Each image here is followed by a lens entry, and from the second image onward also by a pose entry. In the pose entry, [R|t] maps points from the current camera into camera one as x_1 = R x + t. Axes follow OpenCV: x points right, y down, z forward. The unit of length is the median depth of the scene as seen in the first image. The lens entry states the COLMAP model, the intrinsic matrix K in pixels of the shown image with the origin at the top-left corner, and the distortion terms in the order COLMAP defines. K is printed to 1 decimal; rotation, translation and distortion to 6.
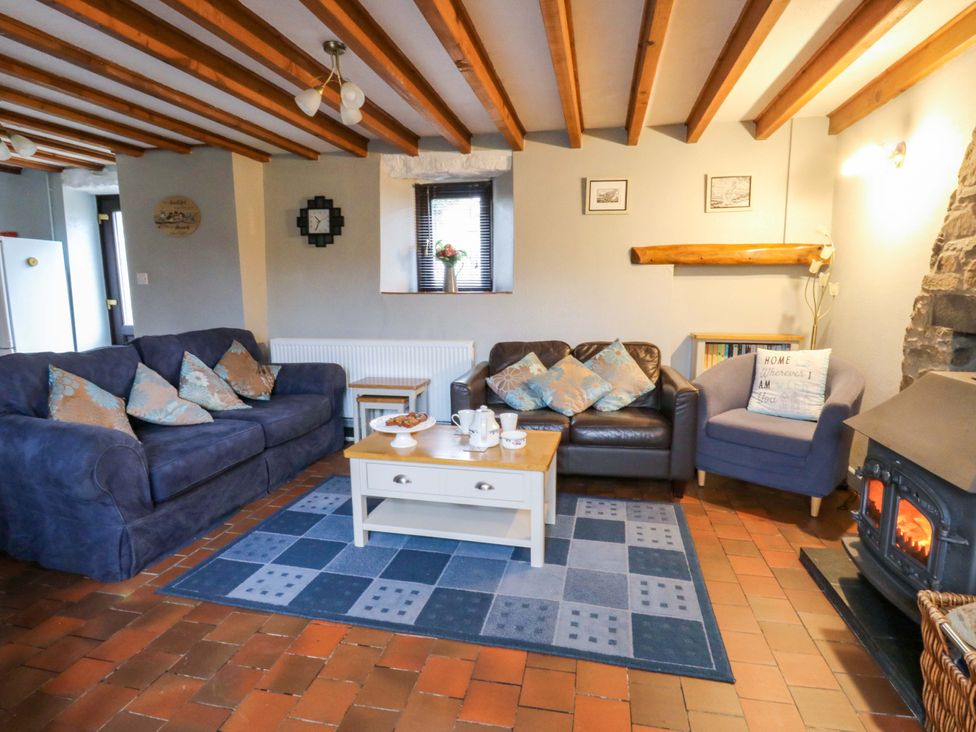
lens RADIAL K [[502.1, 0, 489.7], [0, 502.1, 344.0], [0, 0, 1]] dist [-0.003100, -0.011243]
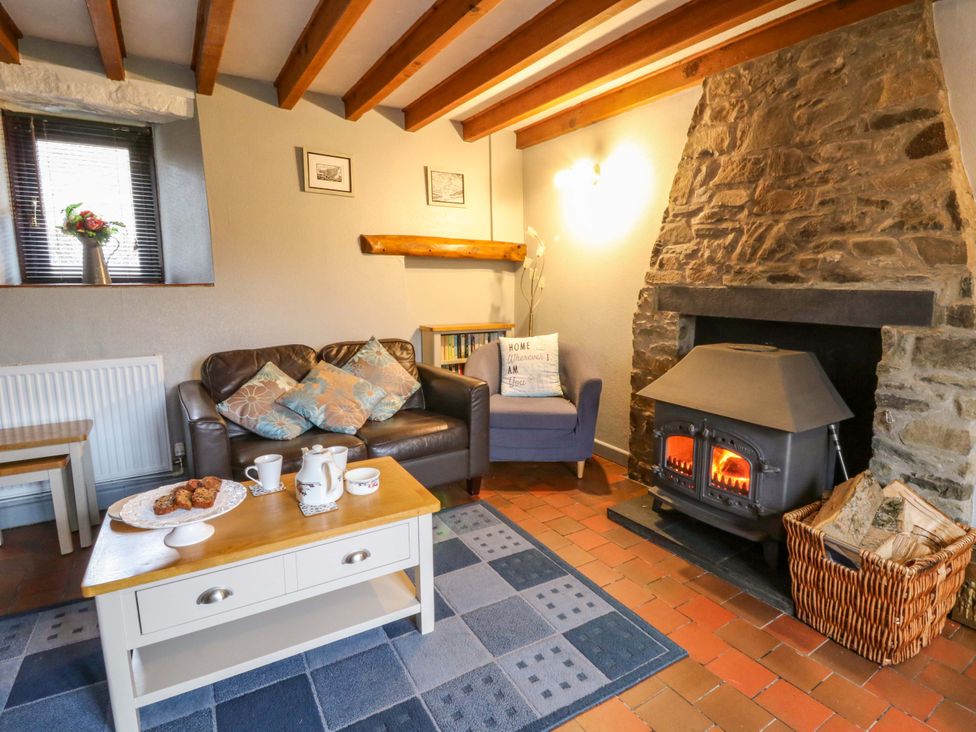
lens RADIAL K [[502.1, 0, 489.7], [0, 502.1, 344.0], [0, 0, 1]] dist [-0.003100, -0.011243]
pose [[0.725467, -0.078236, 0.683795, -0.227832], [0.067997, 0.996805, 0.041908, -0.023751], [-0.684889, 0.016093, 0.728469, 0.234768]]
